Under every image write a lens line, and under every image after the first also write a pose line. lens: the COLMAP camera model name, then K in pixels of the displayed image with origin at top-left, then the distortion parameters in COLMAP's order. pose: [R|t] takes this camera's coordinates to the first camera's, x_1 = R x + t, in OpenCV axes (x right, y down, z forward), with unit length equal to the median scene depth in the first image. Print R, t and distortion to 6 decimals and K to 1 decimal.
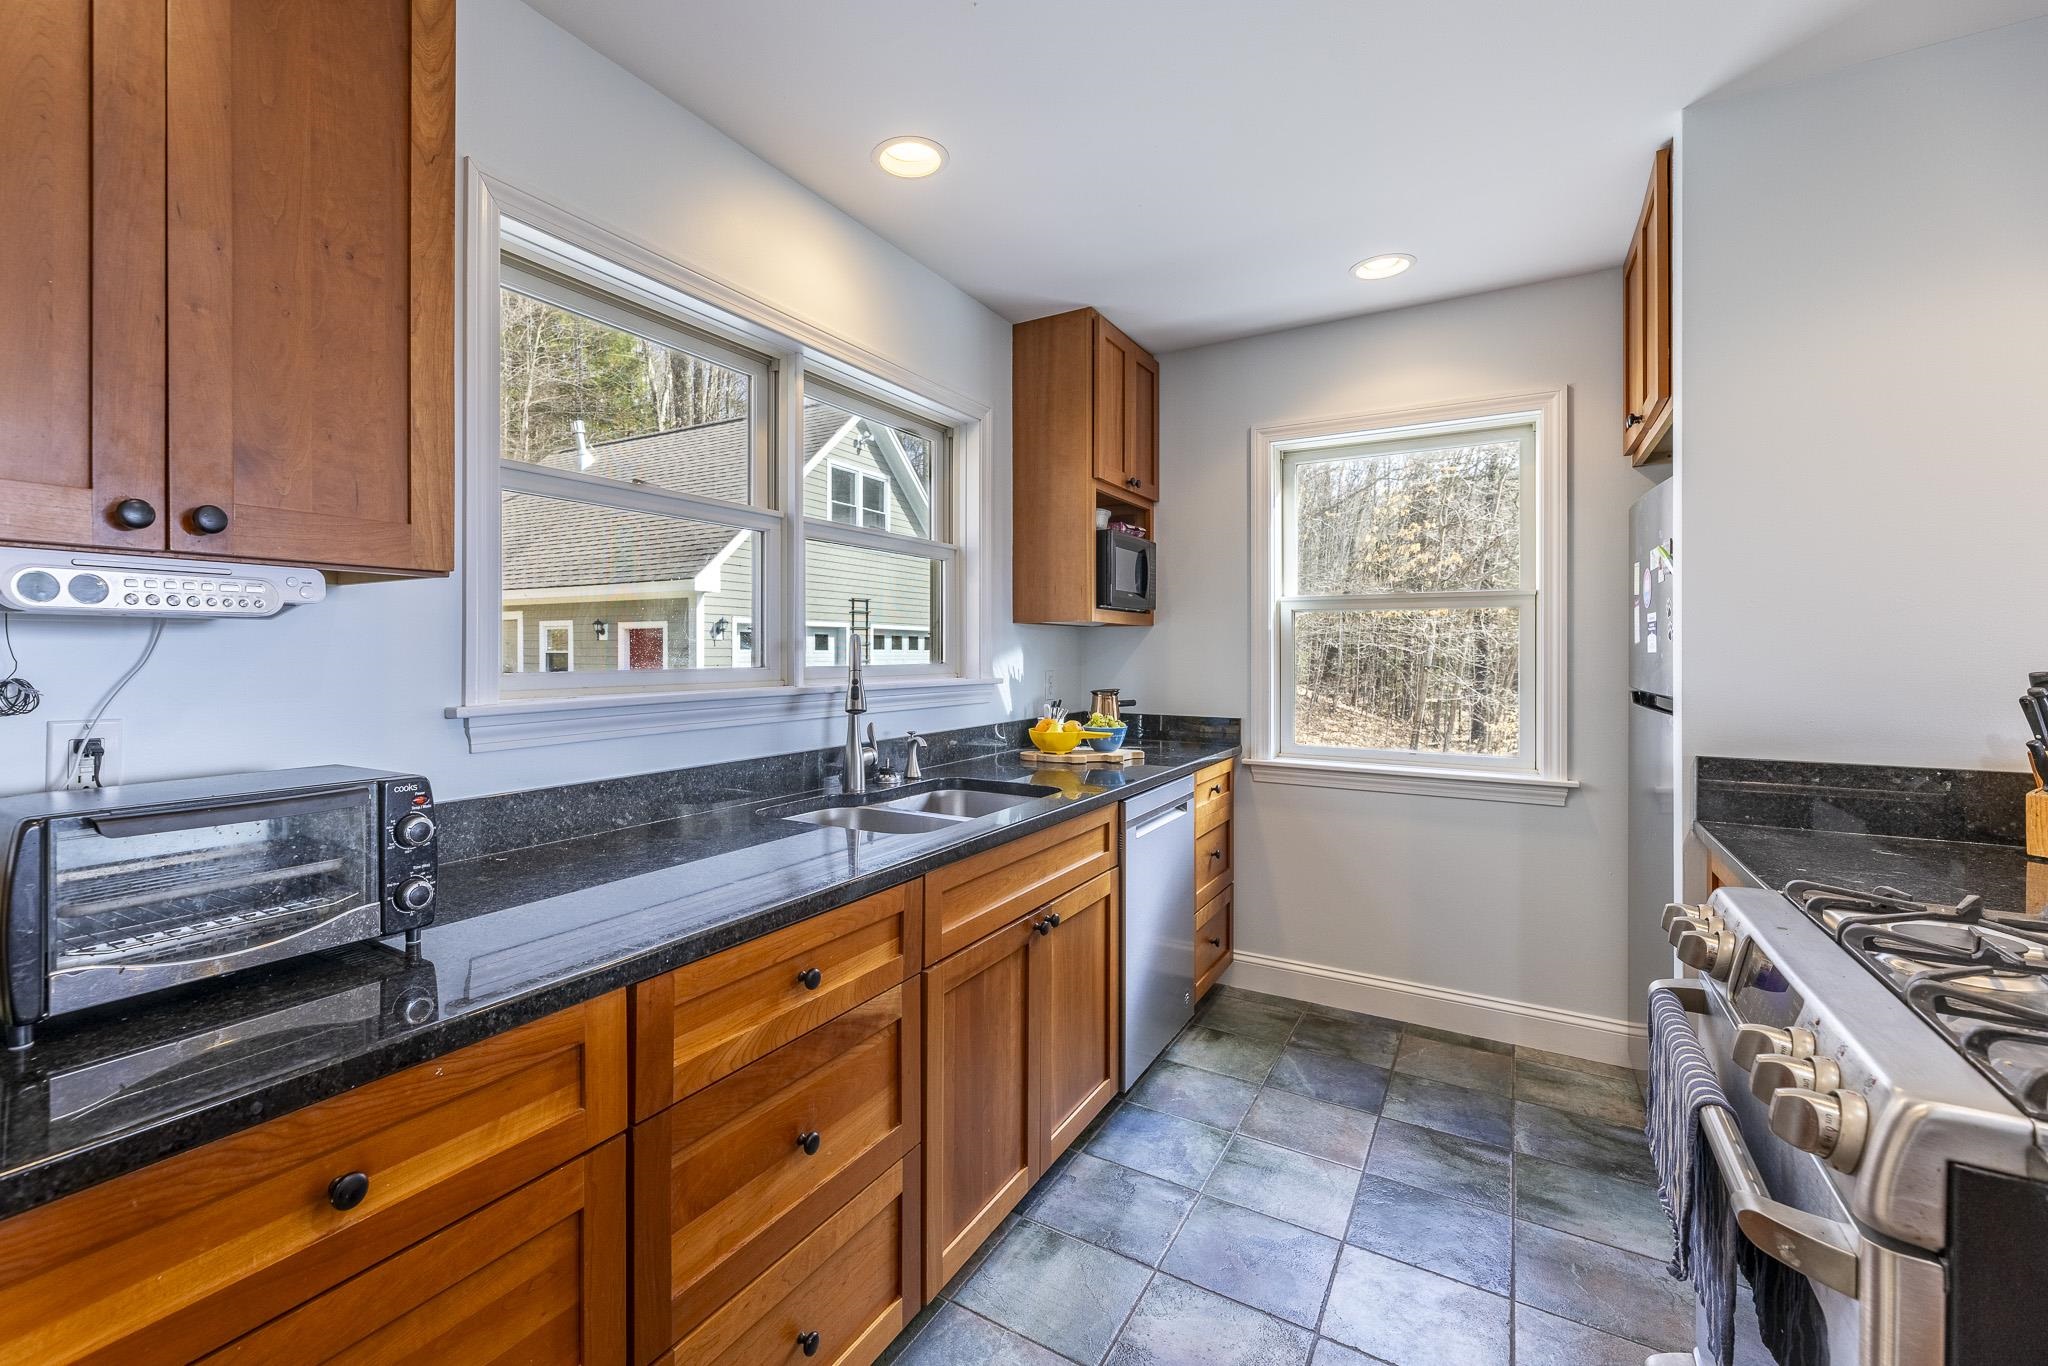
lens RADIAL K [[853.2, 0, 969.5], [0, 853.2, 653.5], [0, 0, 1]] dist [0.001072, -0.000544]
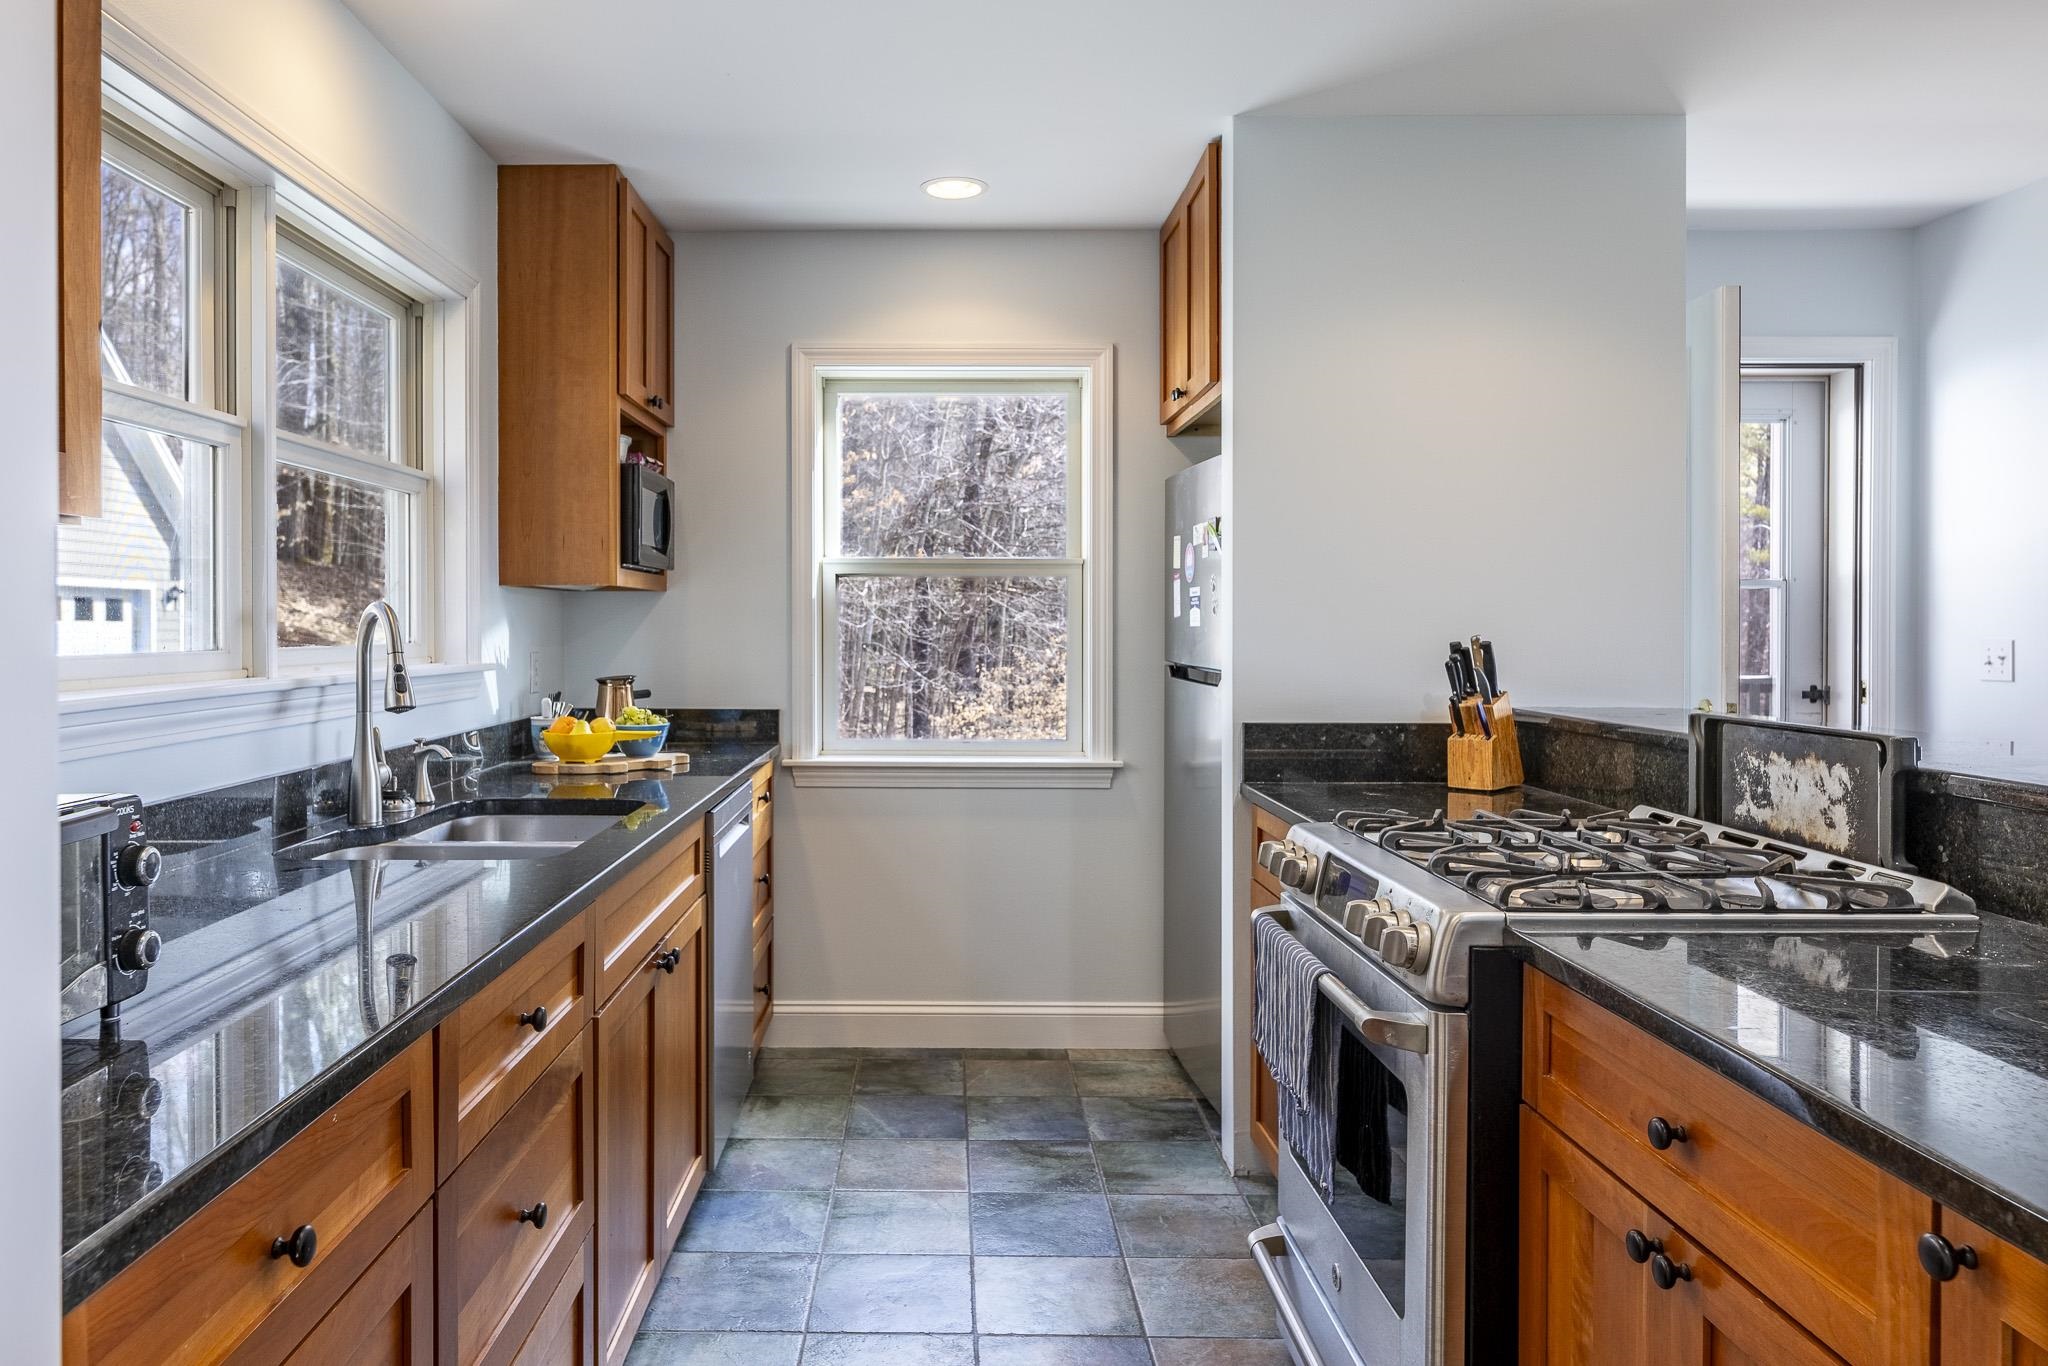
lens RADIAL K [[1279.9, 0, 957.1], [0, 1279.9, 637.8], [0, 0, 1]] dist [-0.004000, 0.000430]
pose [[0.845421, -0.005999, 0.534067, -0.227085], [0.001399, 0.999958, 0.009018, -0.001259], [-0.534099, -0.006876, 0.845394, -0.122622]]
